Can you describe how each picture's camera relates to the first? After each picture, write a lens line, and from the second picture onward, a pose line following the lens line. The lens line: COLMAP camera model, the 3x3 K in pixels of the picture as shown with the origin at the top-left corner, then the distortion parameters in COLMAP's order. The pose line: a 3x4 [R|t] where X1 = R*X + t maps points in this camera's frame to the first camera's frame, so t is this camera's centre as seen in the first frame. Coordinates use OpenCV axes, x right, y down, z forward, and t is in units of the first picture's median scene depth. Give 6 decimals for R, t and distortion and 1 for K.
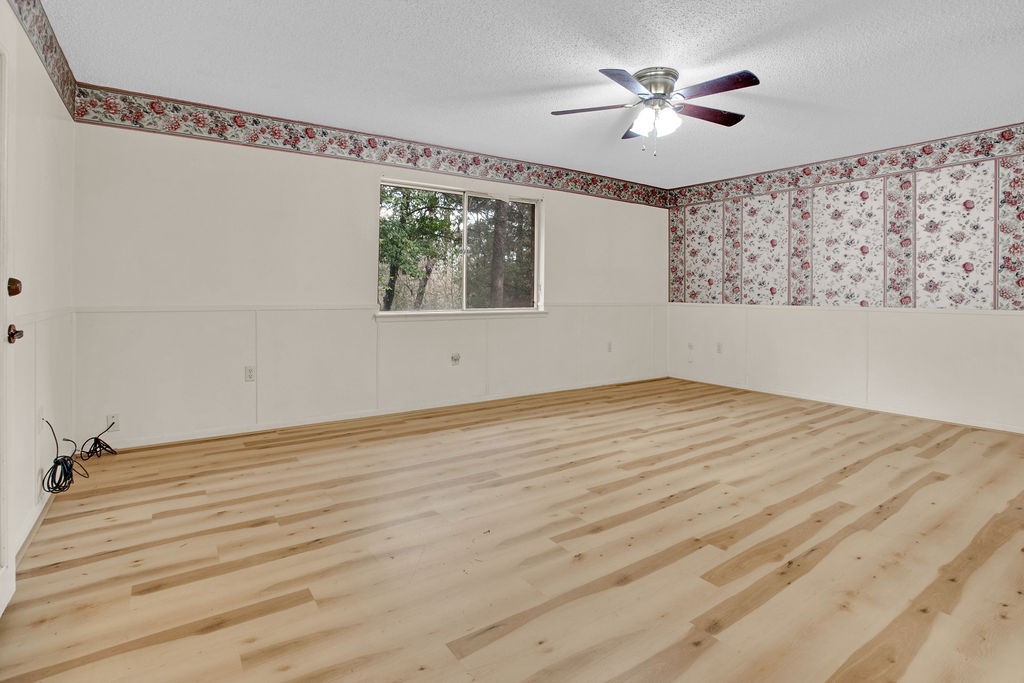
lens RADIAL K [[510.3, 0, 518.1], [0, 510.3, 301.1], [0, 0, 1]] dist [-0.037162, 0.020268]
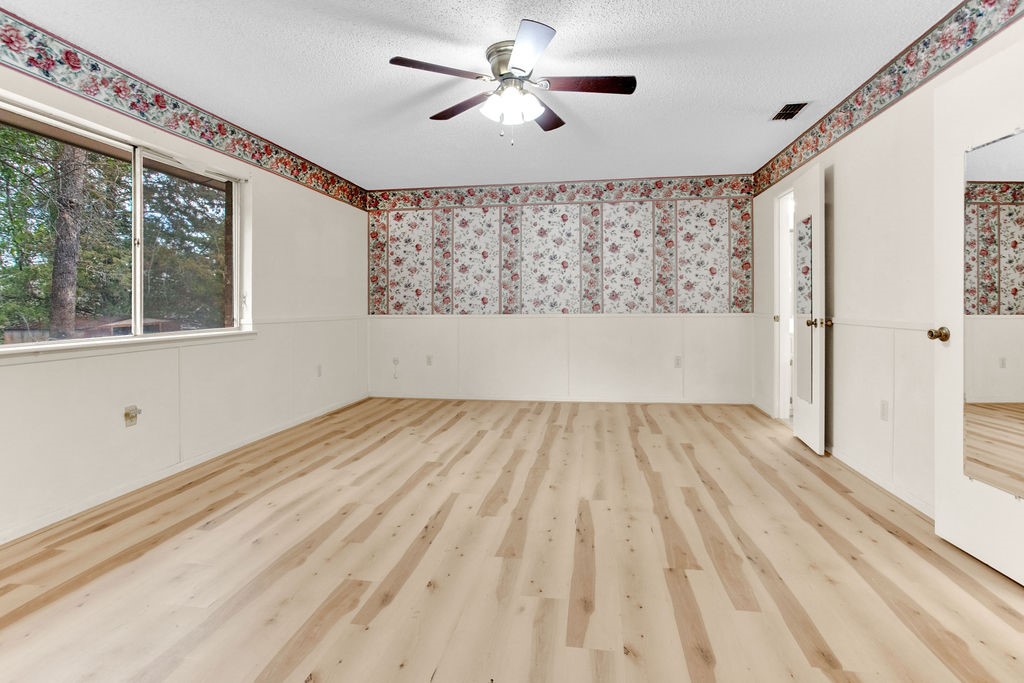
lens RADIAL K [[508.5, 0, 513.6], [0, 508.5, 308.7], [0, 0, 1]] dist [-0.066771, 0.055245]
pose [[0.709222, -0.018835, 0.704733, -0.197737], [0.025329, 0.999678, 0.001228, -0.003762], [-0.704530, 0.016979, 0.709471, 0.226449]]
